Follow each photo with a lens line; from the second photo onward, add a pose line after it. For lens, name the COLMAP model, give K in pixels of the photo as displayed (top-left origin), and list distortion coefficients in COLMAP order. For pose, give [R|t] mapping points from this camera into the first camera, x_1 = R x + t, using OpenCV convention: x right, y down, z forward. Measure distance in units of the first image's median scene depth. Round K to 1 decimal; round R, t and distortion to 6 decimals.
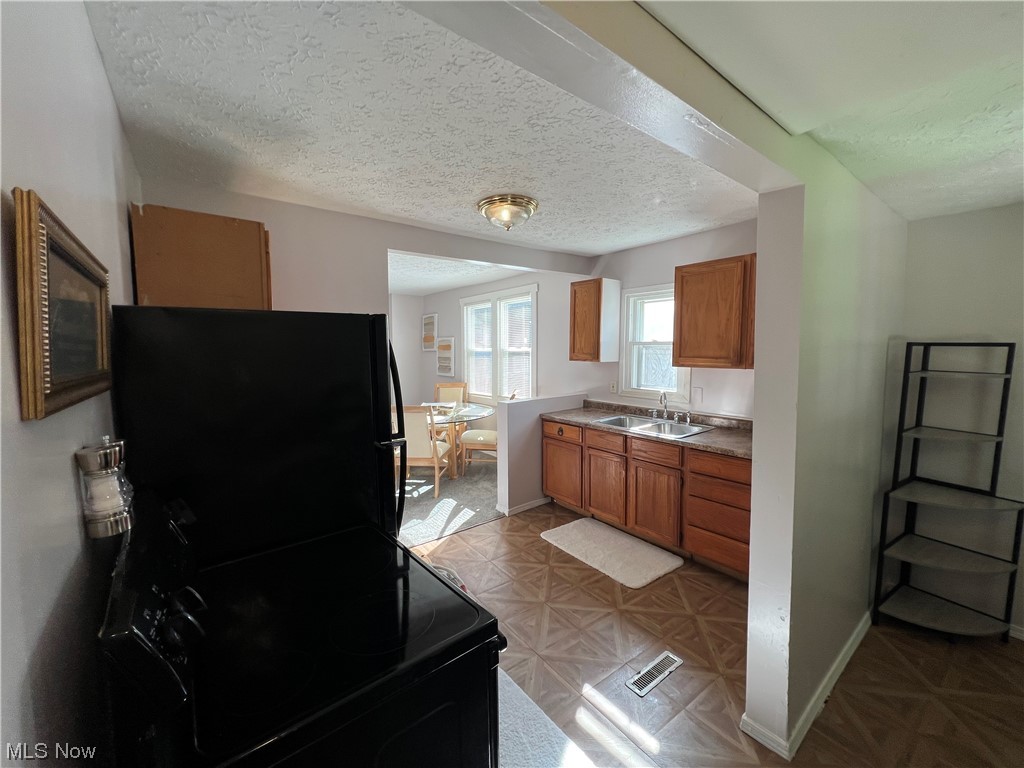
lens RADIAL K [[410.5, 0, 510.5], [0, 410.5, 381.2], [0, 0, 1]] dist [0.002314, -0.000491]
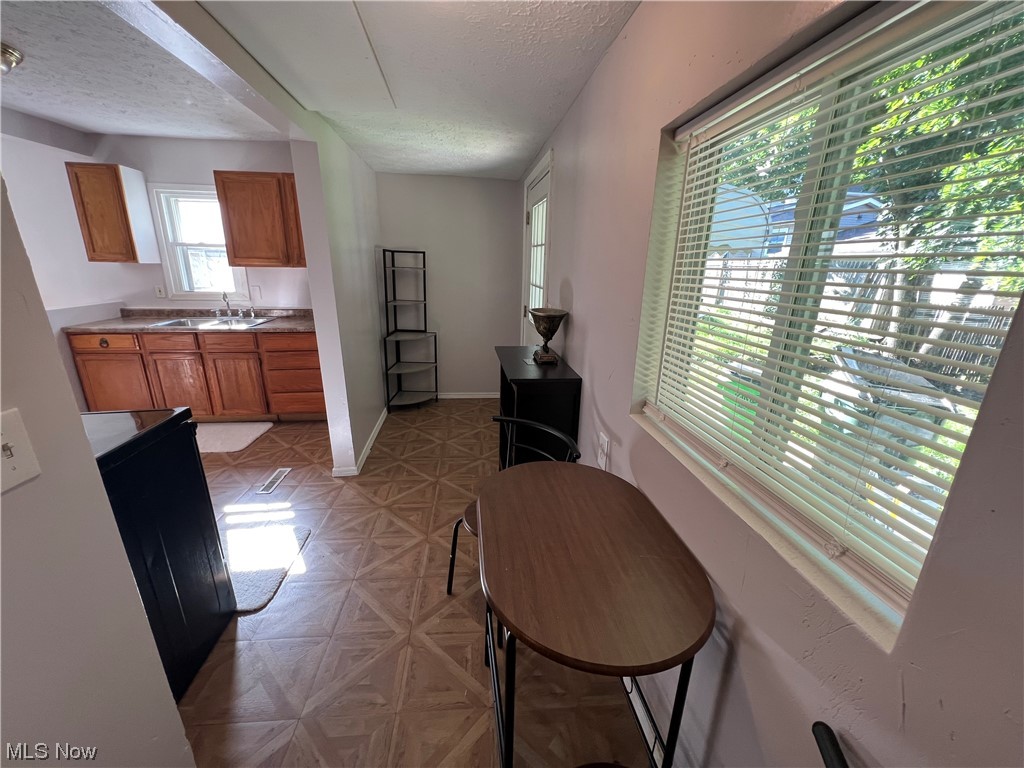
lens RADIAL K [[412.3, 0, 510.9], [0, 412.3, 386.7], [0, 0, 1]] dist [-0.000283, -0.000253]
pose [[0.520927, -0.228882, 0.822343, -0.216314], [0.051268, 0.970031, 0.237511, 0.057969], [-0.852060, -0.081566, 0.517050, -0.278656]]
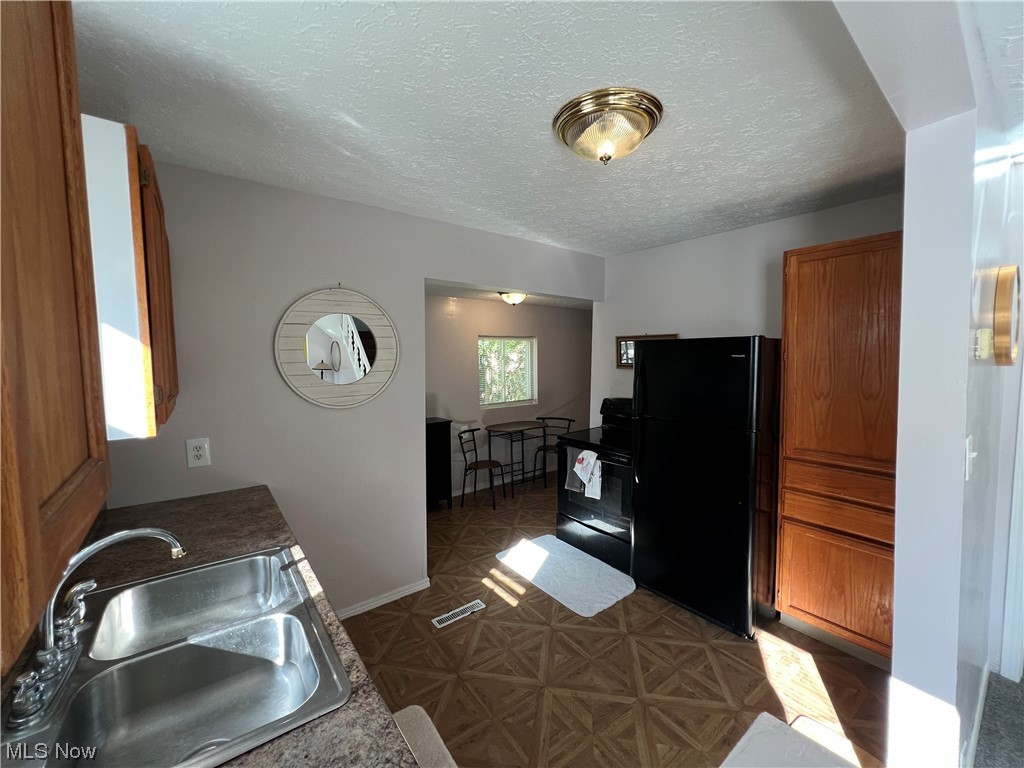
lens RADIAL K [[410.5, 0, 509.9], [0, 410.5, 380.5], [0, 0, 1]] dist [0.002314, -0.000491]
pose [[-0.999913, 0.012909, 0.002668, 0.116364], [0.013163, 0.988495, 0.150682, -0.135374], [-0.000692, 0.150704, -0.988579, 1.406077]]
